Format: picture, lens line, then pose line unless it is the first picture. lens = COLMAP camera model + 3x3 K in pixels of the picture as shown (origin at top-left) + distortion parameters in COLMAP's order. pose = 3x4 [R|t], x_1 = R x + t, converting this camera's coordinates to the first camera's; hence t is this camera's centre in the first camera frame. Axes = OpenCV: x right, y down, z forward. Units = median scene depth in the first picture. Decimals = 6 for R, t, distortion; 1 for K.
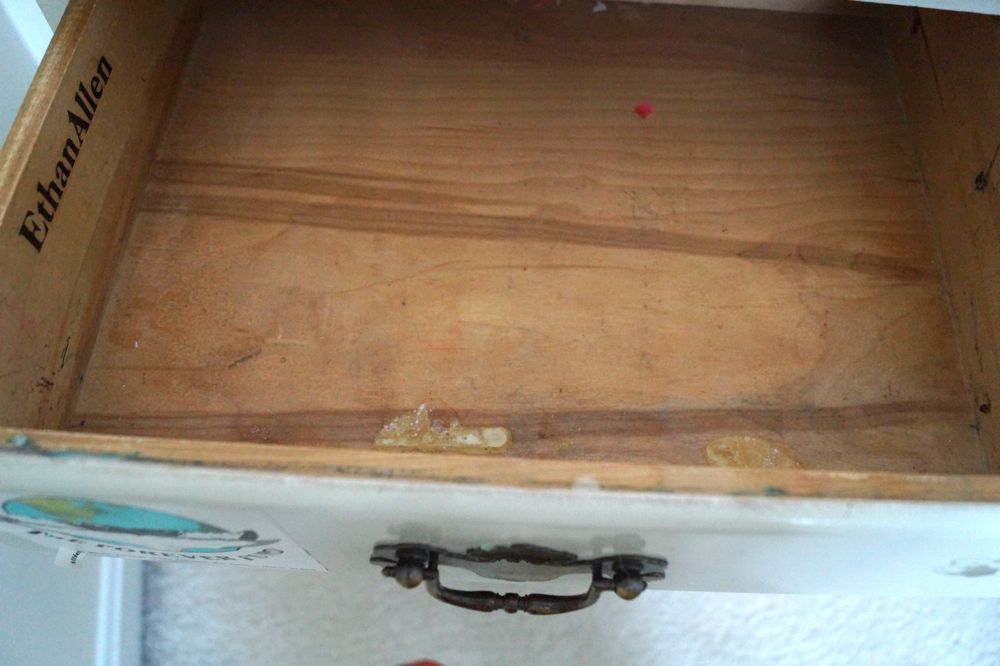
lens RADIAL K [[779.3, 0, 500.0], [0, 779.3, 333.0], [0, 0, 1]] dist [-0.077798, 0.002197]
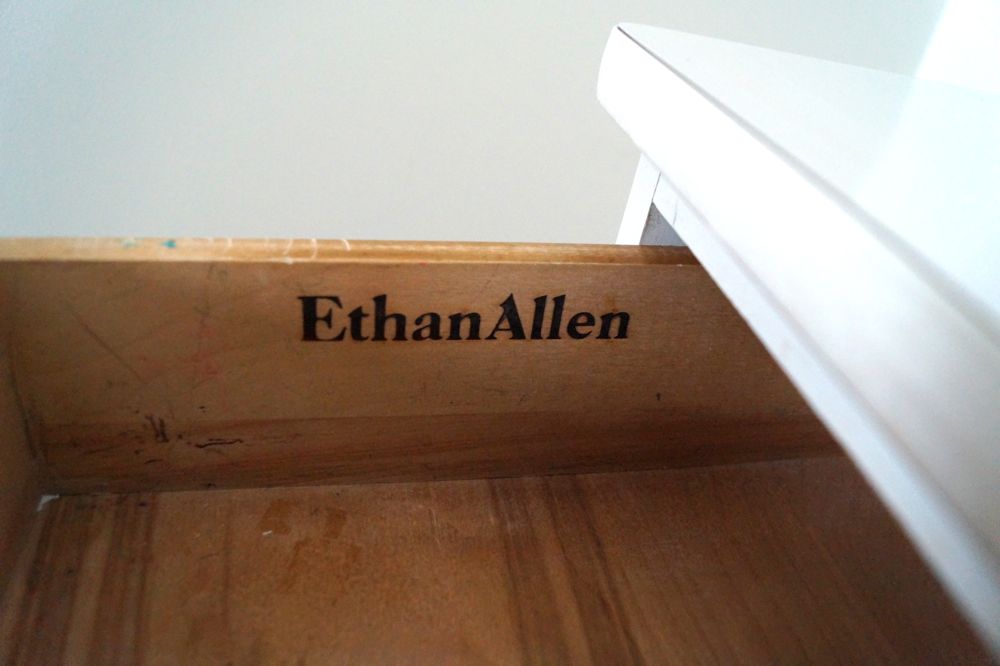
lens RADIAL K [[779.3, 0, 500.0], [0, 779.3, 333.0], [0, 0, 1]] dist [-0.077798, 0.002197]
pose [[0.242321, 0.531058, -0.811947, 0.034970], [-0.910522, 0.413458, -0.001316, -0.259875], [0.335007, 0.739614, 0.583730, 0.576756]]
